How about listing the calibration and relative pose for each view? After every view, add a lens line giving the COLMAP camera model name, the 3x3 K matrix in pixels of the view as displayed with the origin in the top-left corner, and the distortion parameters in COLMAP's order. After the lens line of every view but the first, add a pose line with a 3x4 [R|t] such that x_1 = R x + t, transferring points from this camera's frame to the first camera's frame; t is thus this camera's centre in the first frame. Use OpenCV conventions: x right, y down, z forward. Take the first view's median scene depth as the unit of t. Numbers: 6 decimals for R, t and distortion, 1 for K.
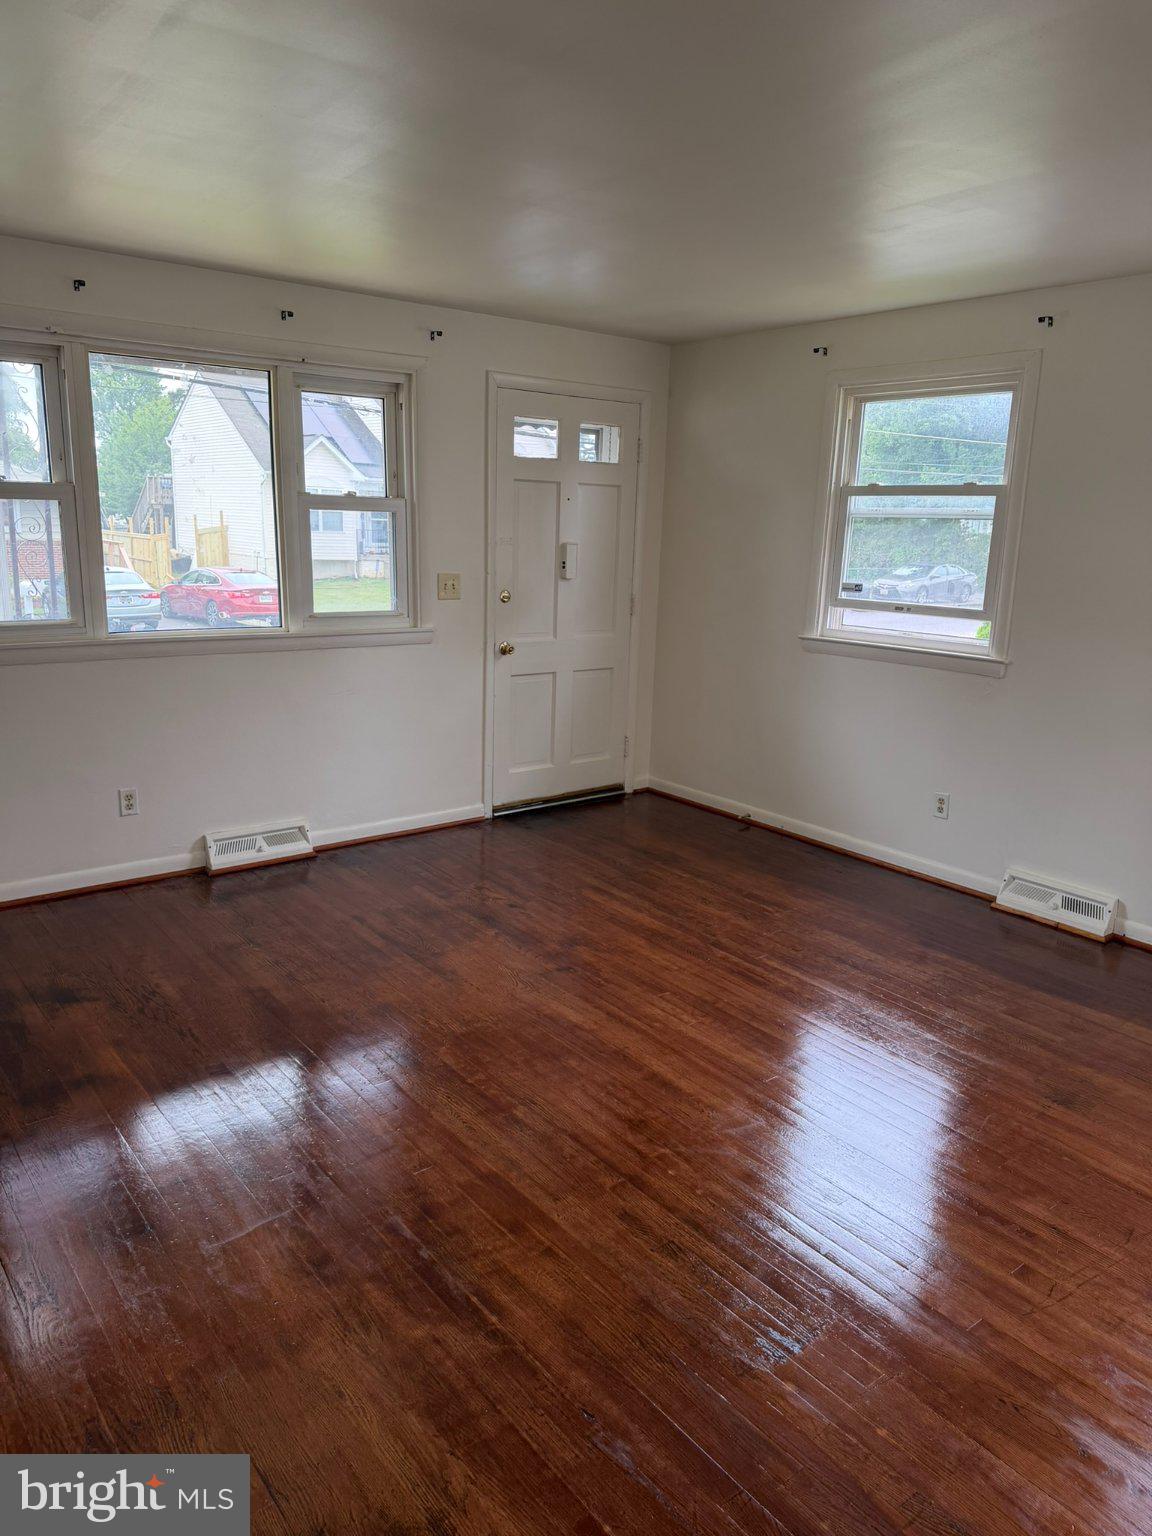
lens RADIAL K [[1076.4, 0, 581.6], [0, 1076.4, 779.9], [0, 0, 1]] dist [-0.001383, -0.000896]
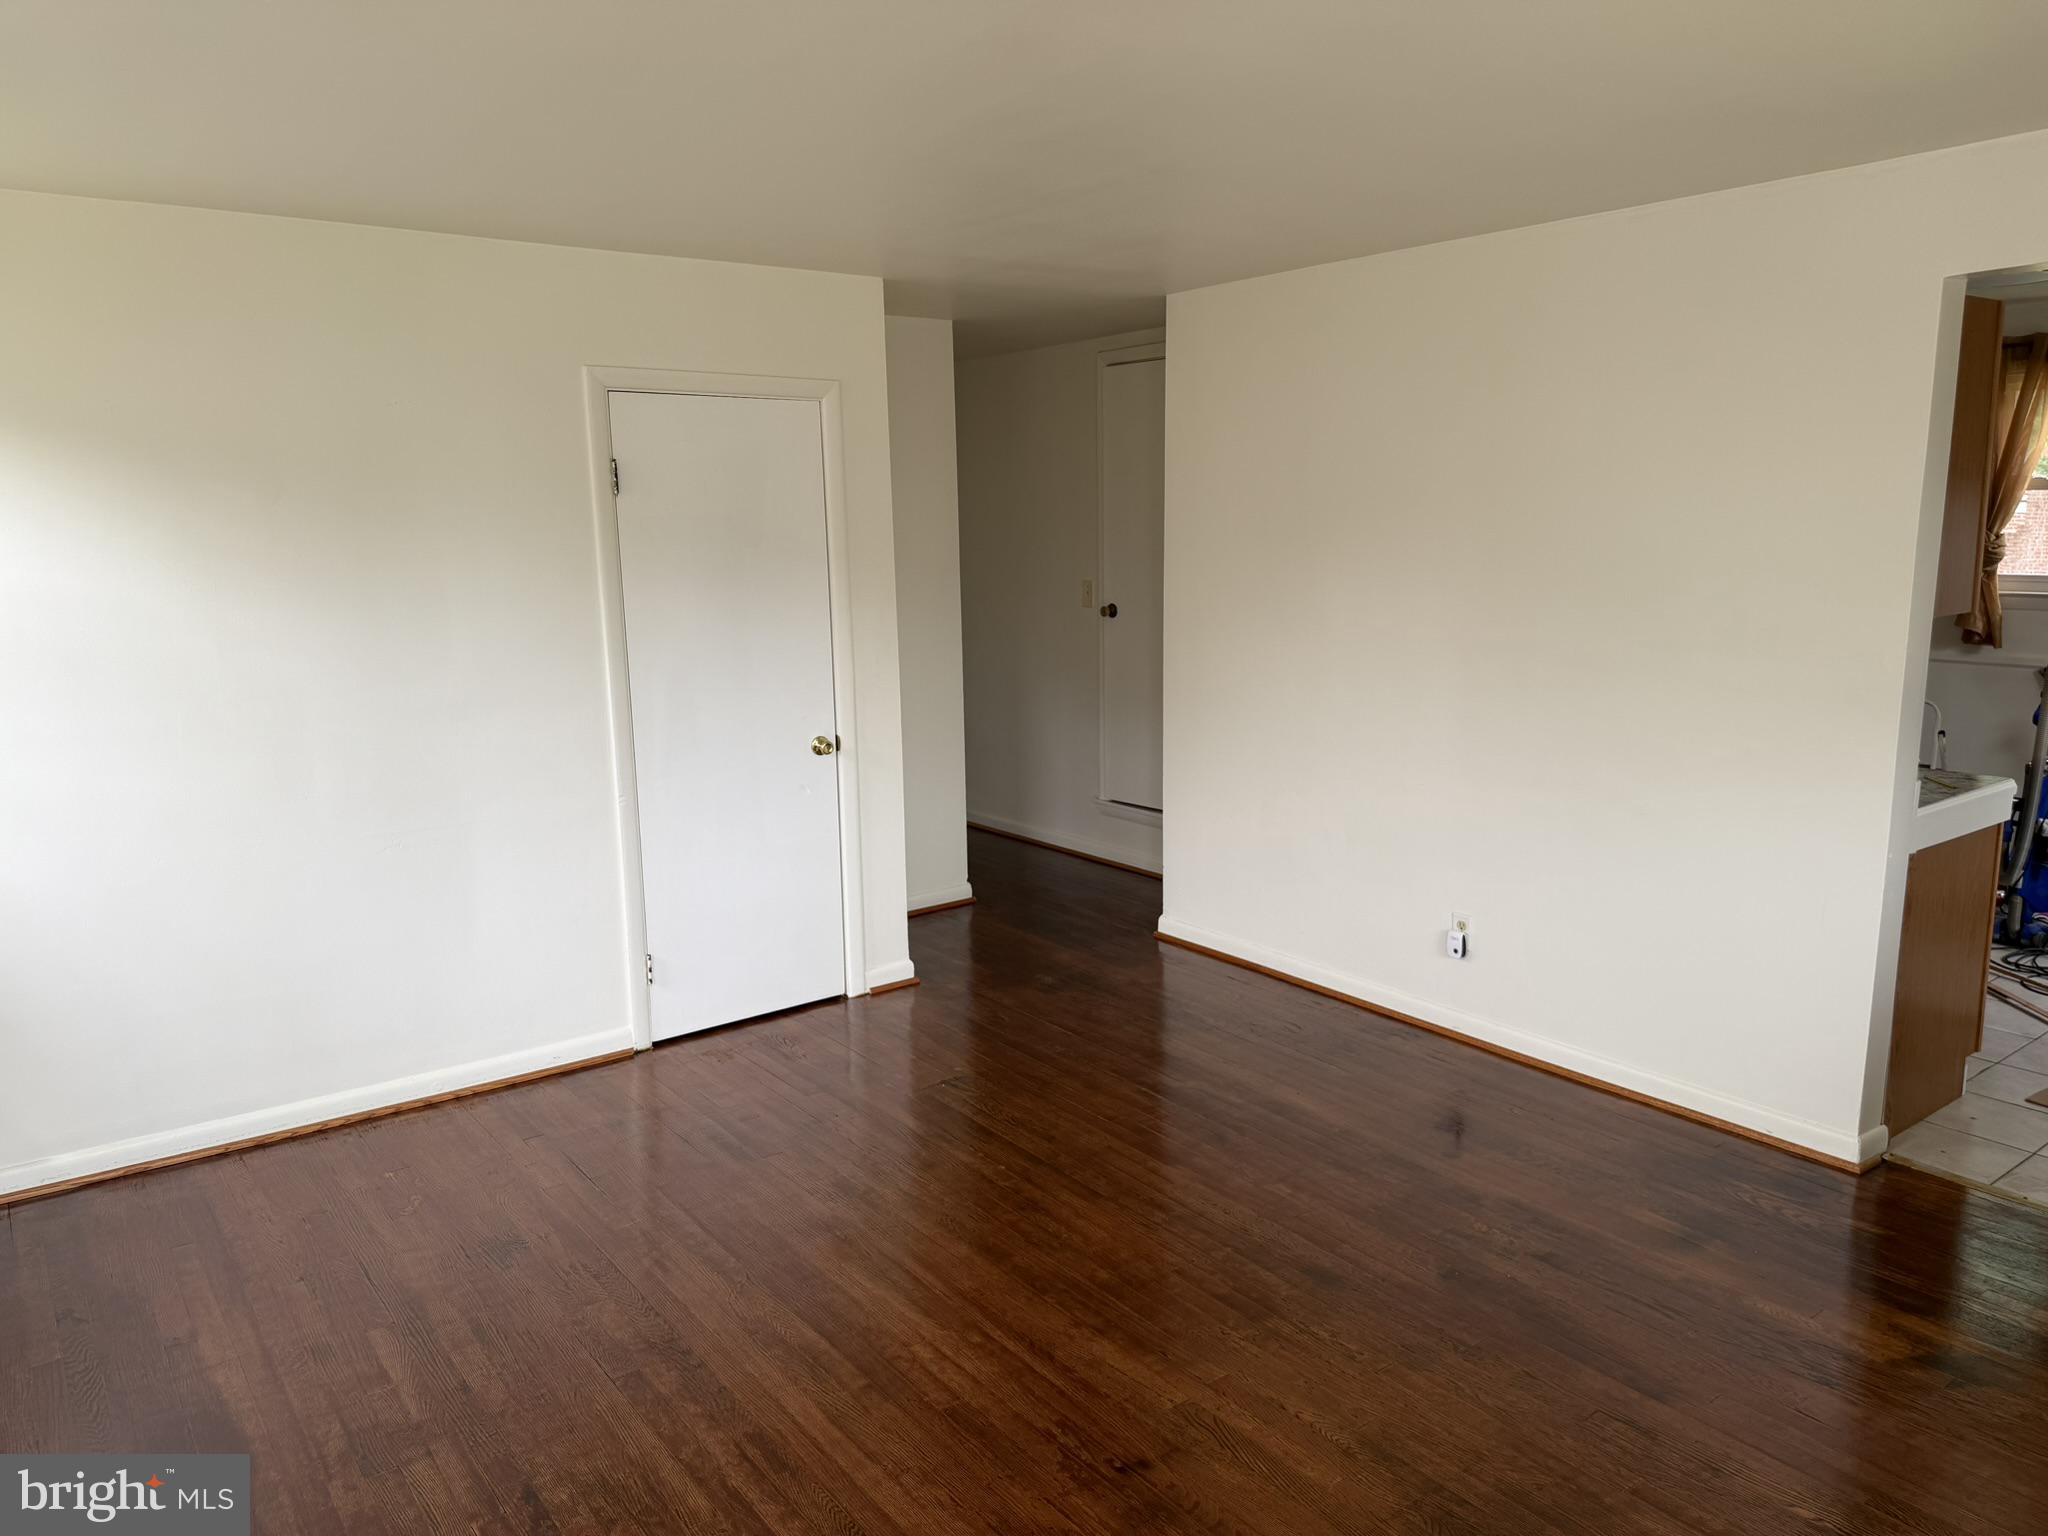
lens RADIAL K [[1435.2, 0, 1025.5], [0, 1435.2, 771.0], [0, 0, 1]] dist [-0.001383, -0.000896]
pose [[-0.999650, -0.011959, 0.023609, 0.025610], [-0.001467, 0.915739, 0.401771, -0.447702], [-0.026424, 0.401595, -0.915436, 1.715220]]
